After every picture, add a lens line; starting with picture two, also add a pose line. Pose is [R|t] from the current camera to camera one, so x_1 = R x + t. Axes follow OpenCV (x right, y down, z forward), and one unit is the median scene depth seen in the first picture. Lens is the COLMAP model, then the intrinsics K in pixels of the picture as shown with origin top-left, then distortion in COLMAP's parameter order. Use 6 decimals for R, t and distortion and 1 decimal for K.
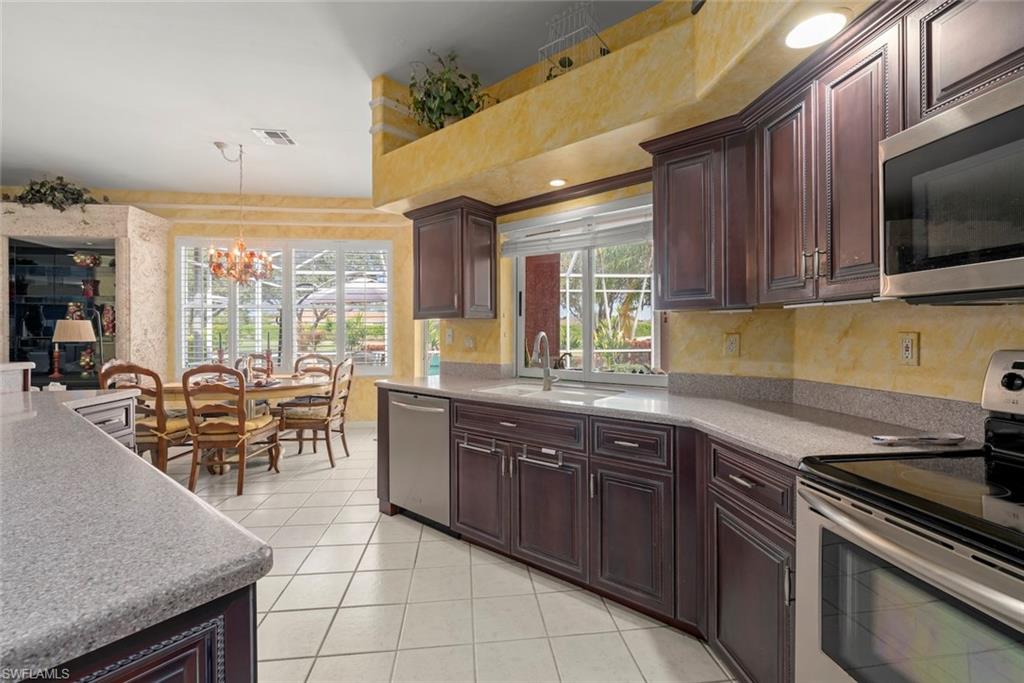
lens RADIAL K [[438.0, 0, 526.0], [0, 438.0, 333.1], [0, 0, 1]] dist [0.000150, -0.000100]
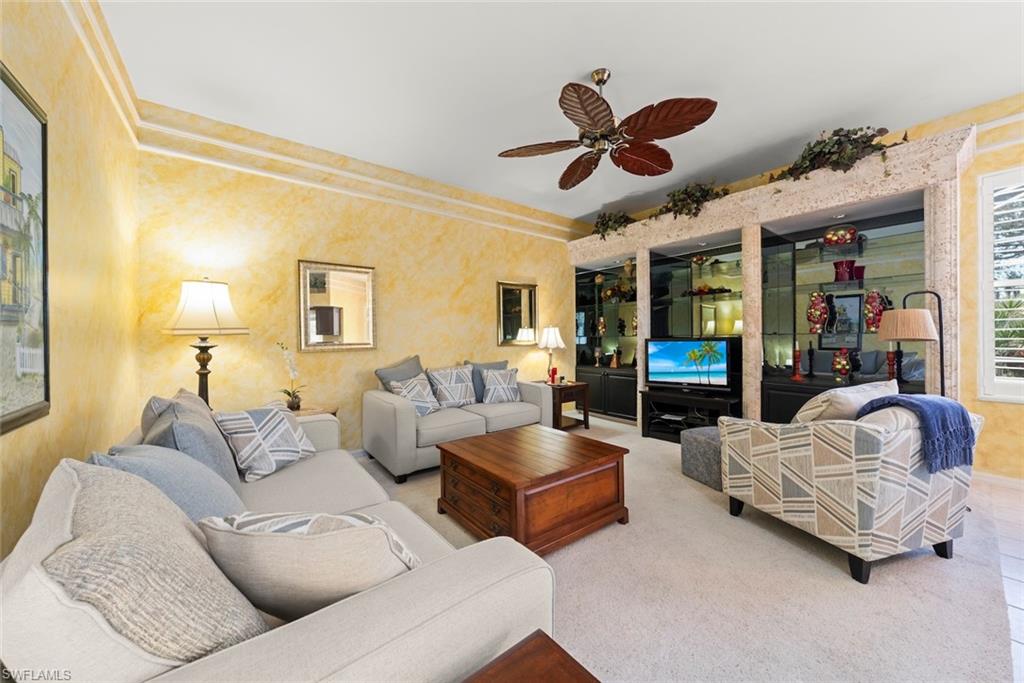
lens RADIAL K [[364.3, 0, 512.0], [0, 364.3, 341.5], [0, 0, 1]] dist [-0.007131, 0.000057]
pose [[0.509436, 0.008446, -0.860467, -1.691479], [0.011913, 0.999787, 0.016867, 0.013512], [0.860426, -0.018844, 0.509227, 0.332709]]
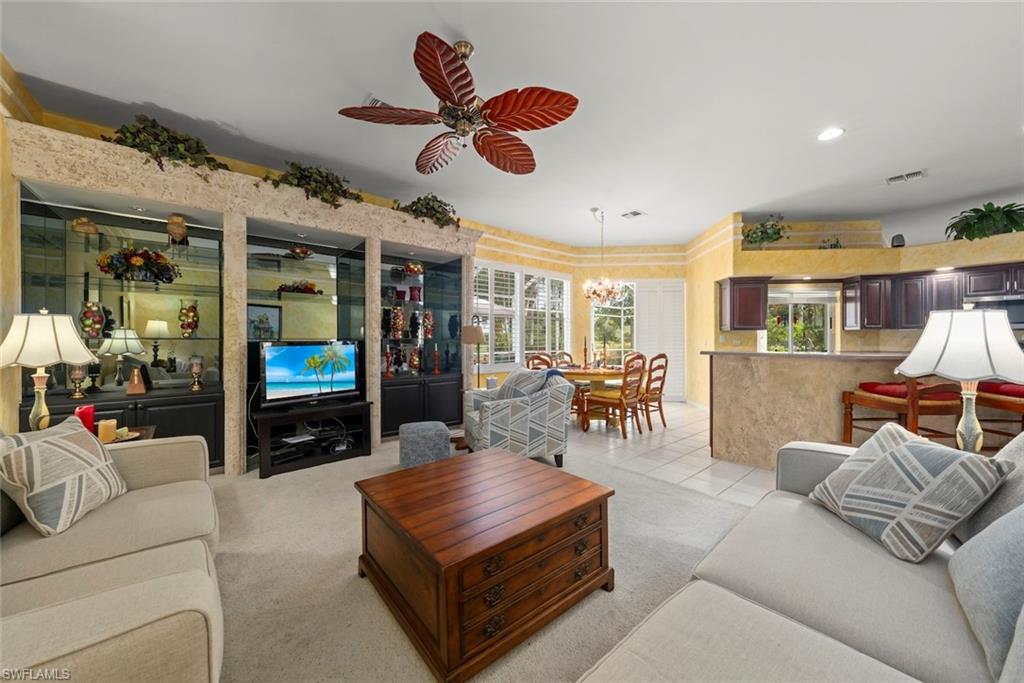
lens RADIAL K [[366.1, 0, 513.9], [0, 366.1, 342.5], [0, 0, 1]] dist [-0.002422, 0.000258]
pose [[0.829187, -0.000581, 0.558971, -2.982243], [-0.002309, 0.999987, 0.004465, 0.030576], [-0.558966, -0.004993, 0.829175, 0.221971]]
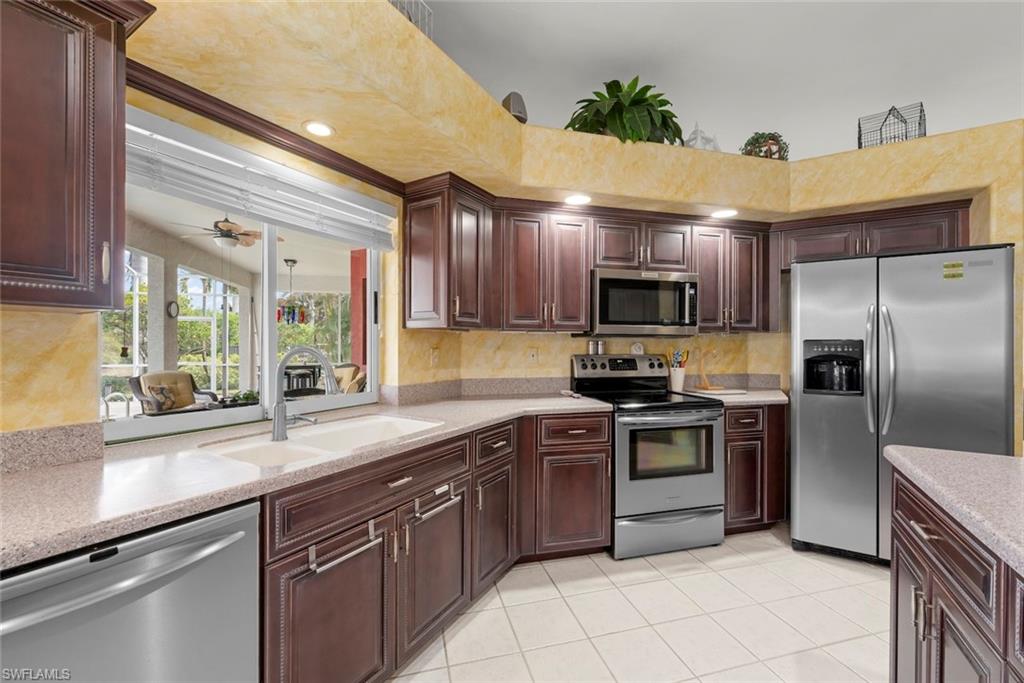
lens RADIAL K [[417.6, 0, 508.8], [0, 417.6, 343.3], [0, 0, 1]] dist [-0.001591, -0.000154]
pose [[-0.126695, 0.005241, 0.991928, -0.723000], [-0.005073, 0.999970, -0.005931, -0.007006], [-0.991929, -0.005783, -0.126665, 0.925127]]
